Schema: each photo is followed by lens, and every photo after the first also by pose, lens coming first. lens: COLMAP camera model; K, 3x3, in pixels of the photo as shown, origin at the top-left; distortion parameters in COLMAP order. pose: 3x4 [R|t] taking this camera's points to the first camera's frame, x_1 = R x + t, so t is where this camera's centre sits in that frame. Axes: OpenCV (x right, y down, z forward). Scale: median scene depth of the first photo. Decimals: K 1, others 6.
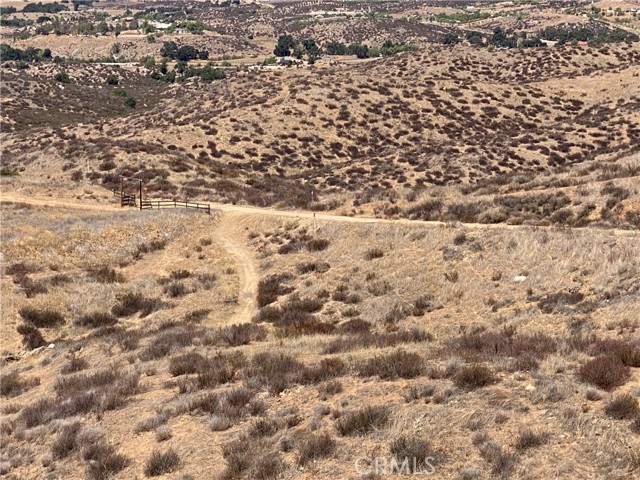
lens RADIAL K [[1669.1, 0, 314.9], [0, 1669.1, 222.9], [0, 0, 1]] dist [0.097952, 0.000000]
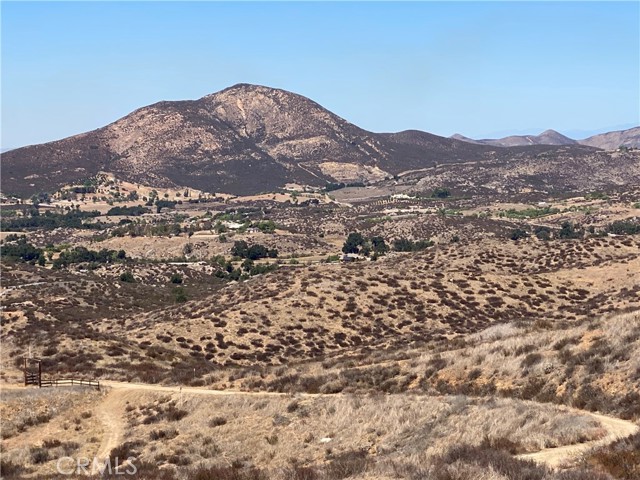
lens RADIAL K [[1669.1, 0, 319.9], [0, 1669.1, 220.8], [0, 0, 1]] dist [0.097952, 0.000000]
pose [[0.998397, -0.016175, -0.054232, 0.152369], [0.009578, 0.992757, -0.119760, 0.018235], [0.055776, 0.119049, 0.991321, -0.097788]]
